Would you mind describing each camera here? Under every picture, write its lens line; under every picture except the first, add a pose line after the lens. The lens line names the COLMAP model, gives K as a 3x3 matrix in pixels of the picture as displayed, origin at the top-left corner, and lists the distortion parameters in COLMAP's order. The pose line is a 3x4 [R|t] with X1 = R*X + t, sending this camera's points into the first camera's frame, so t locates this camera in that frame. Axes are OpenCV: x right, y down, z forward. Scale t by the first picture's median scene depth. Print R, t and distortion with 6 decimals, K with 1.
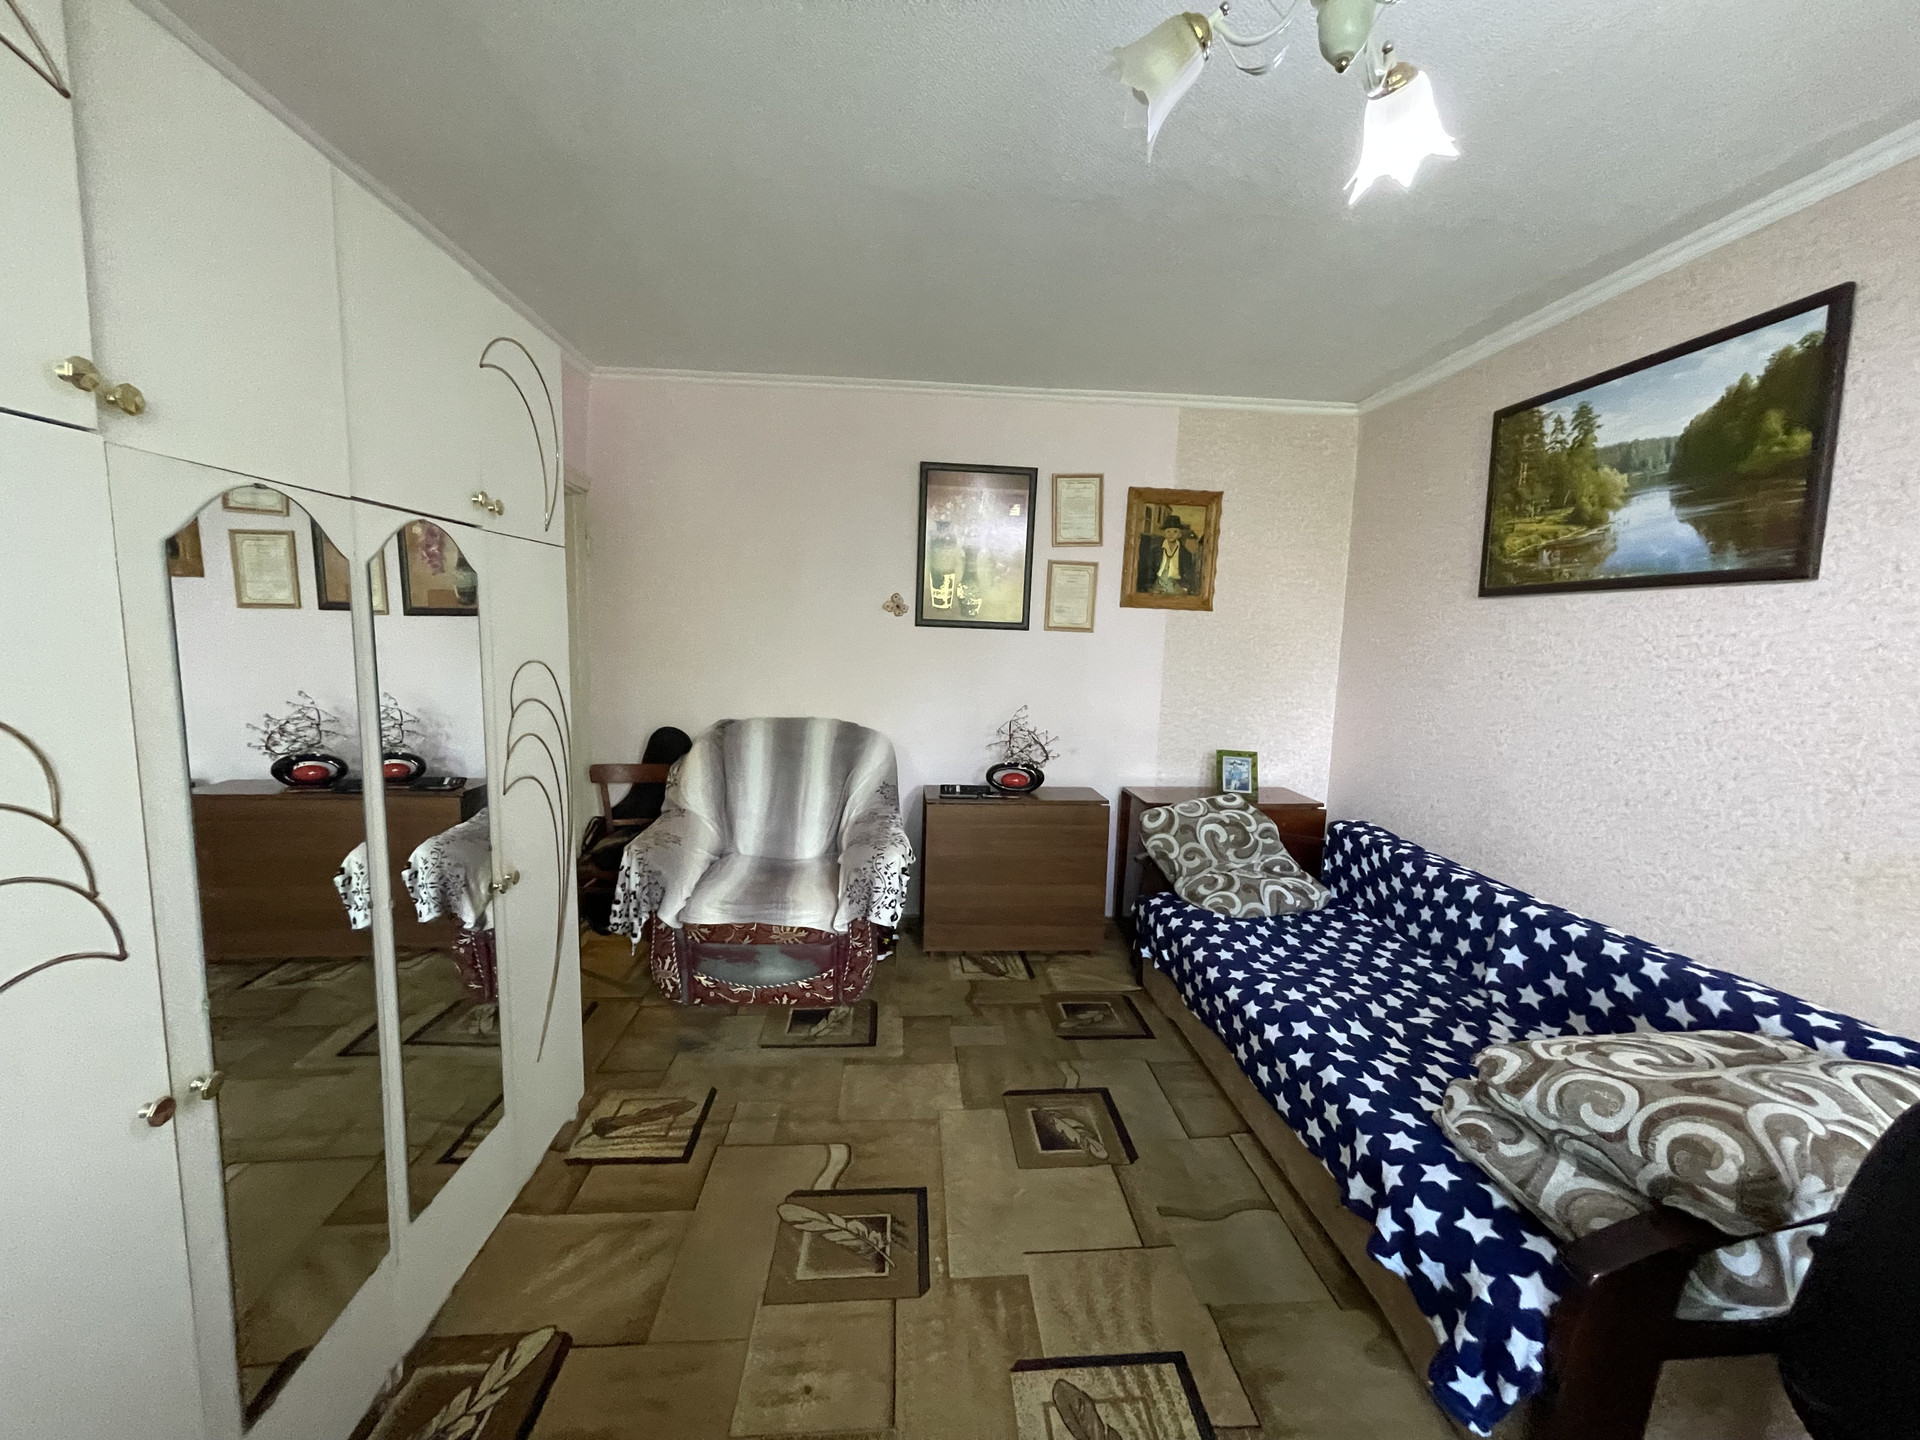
lens RADIAL K [[771.0, 0, 949.8], [0, 771.0, 731.2], [0, 0, 1]] dist [-0.001317, 0.000762]
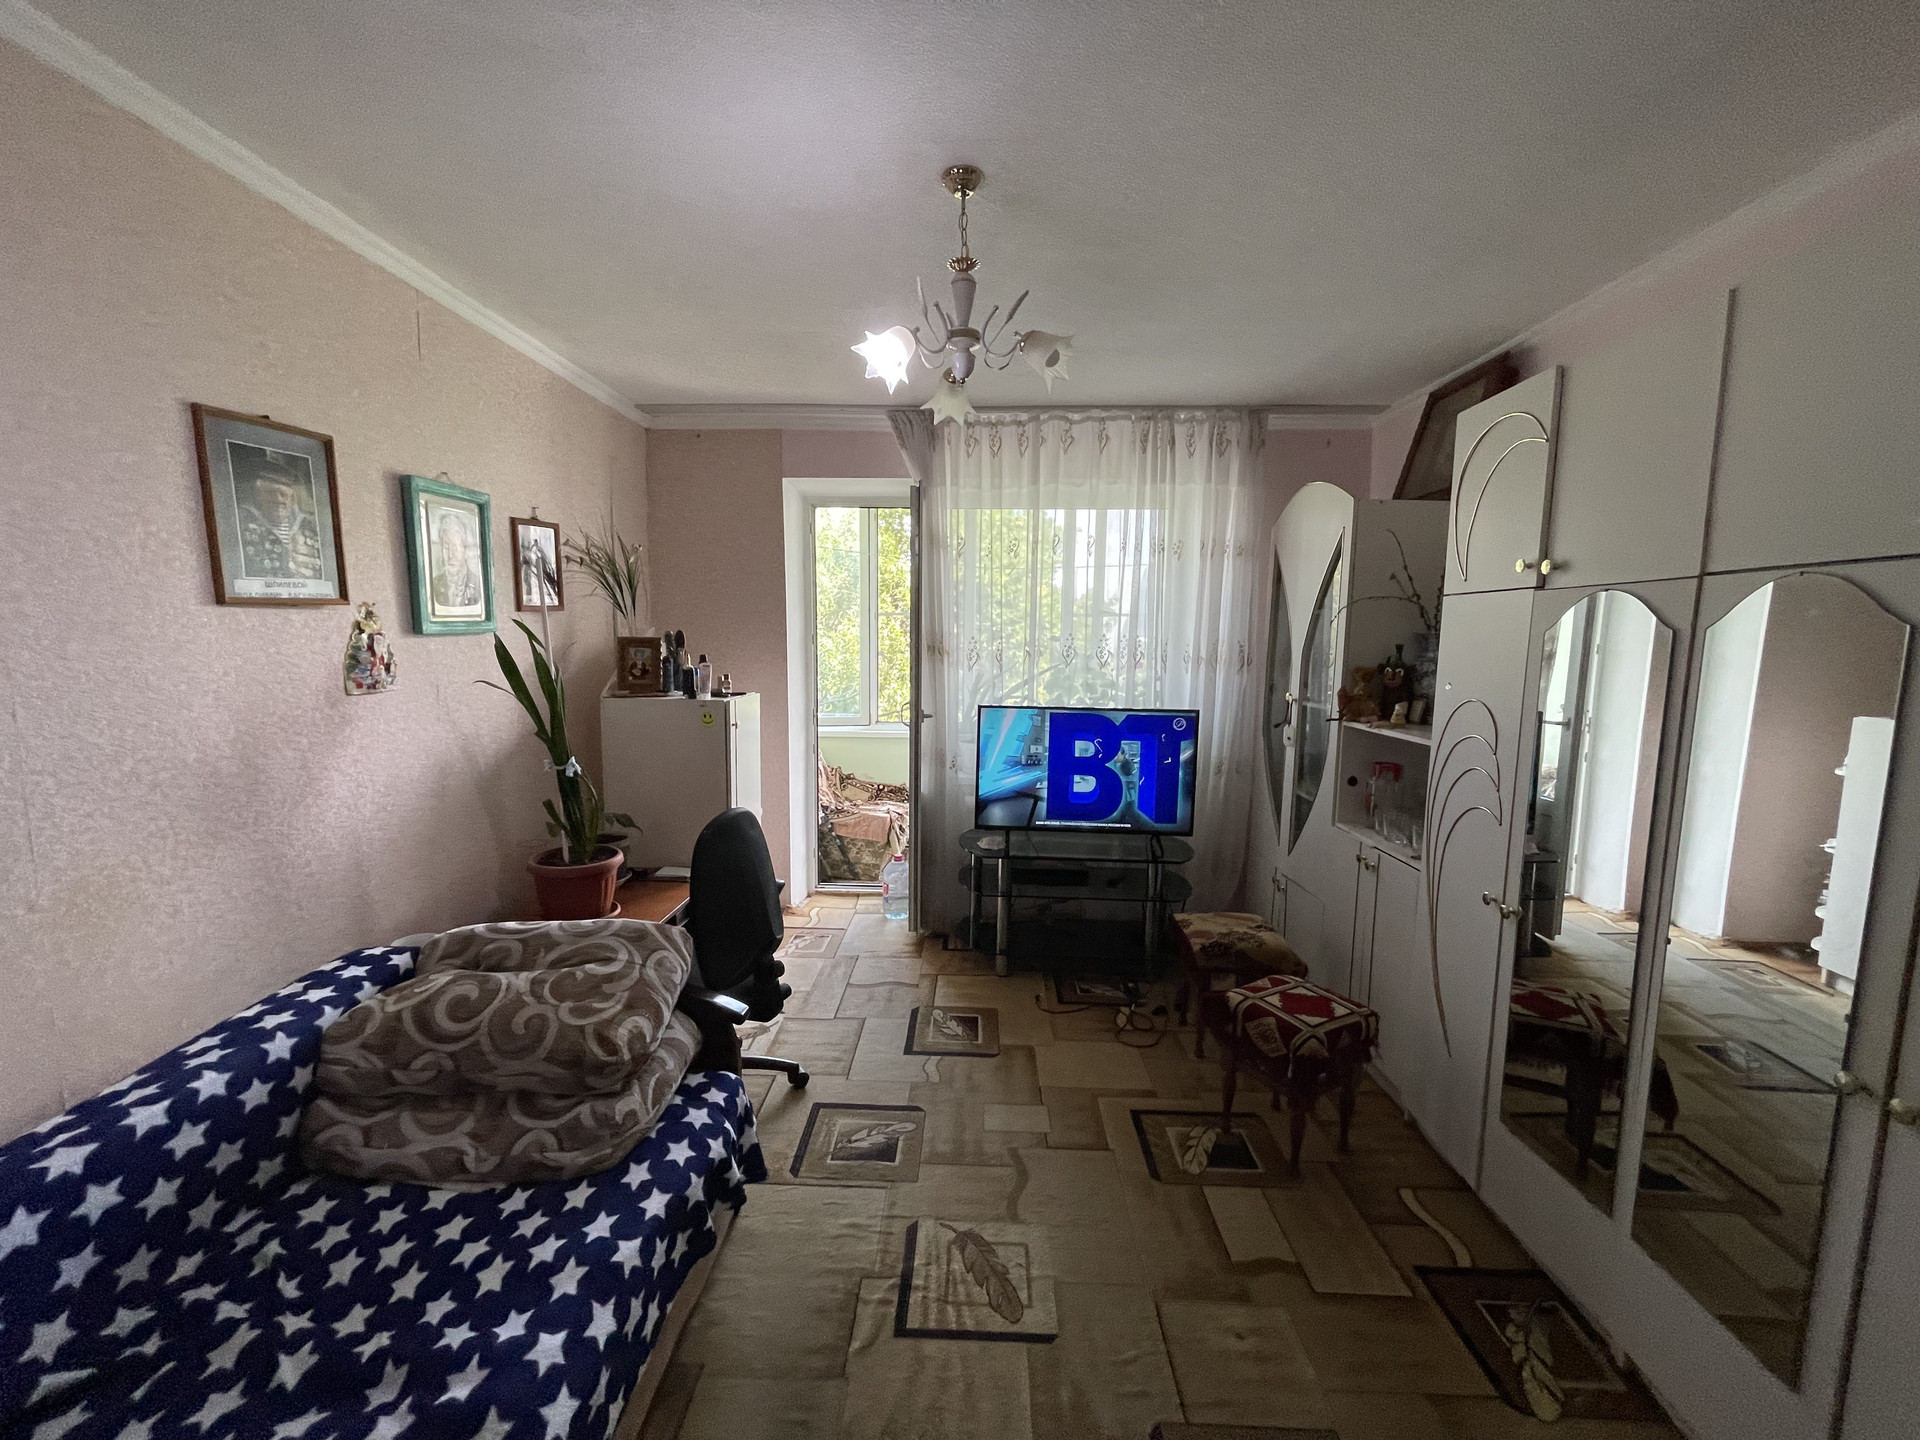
lens RADIAL K [[771.0, 0, 958.0], [0, 771.0, 726.3], [0, 0, 1]] dist [-0.001317, 0.000762]
pose [[-0.995012, -0.051126, 0.085656, 0.091294], [-0.028587, 0.968804, 0.246174, -0.147255], [-0.095570, 0.242497, -0.965433, 0.993118]]
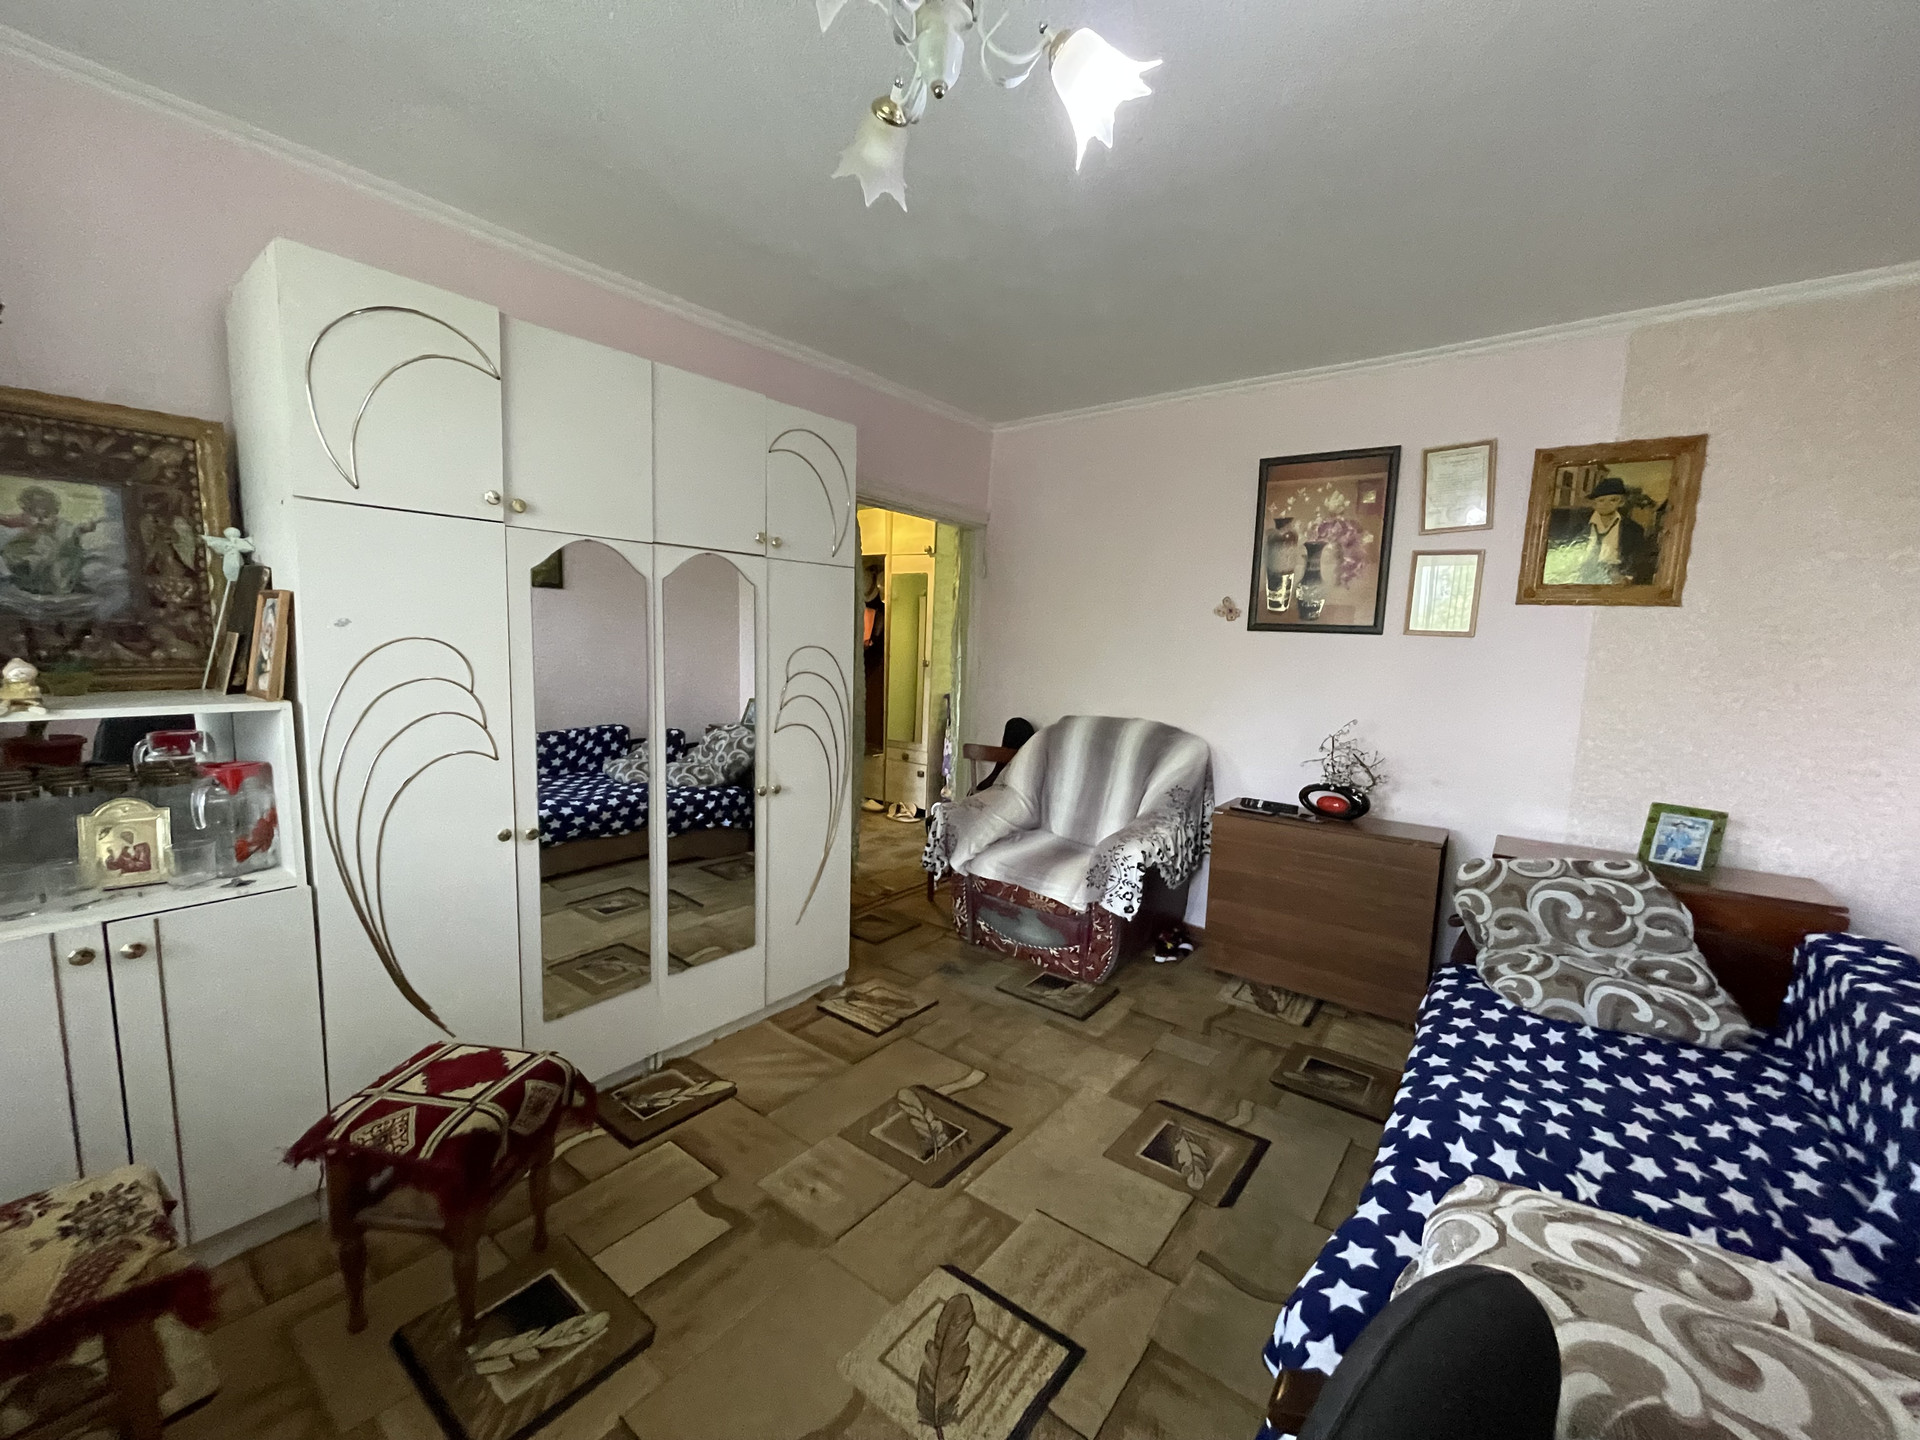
lens RADIAL K [[771.0, 0, 955.4], [0, 771.0, 729.7], [0, 0, 1]] dist [-0.001317, 0.000762]
pose [[0.747206, 0.076253, -0.660203, 0.416665], [-0.097735, 0.995203, 0.004330, 0.022227], [0.657367, 0.061289, 0.751074, 0.063625]]
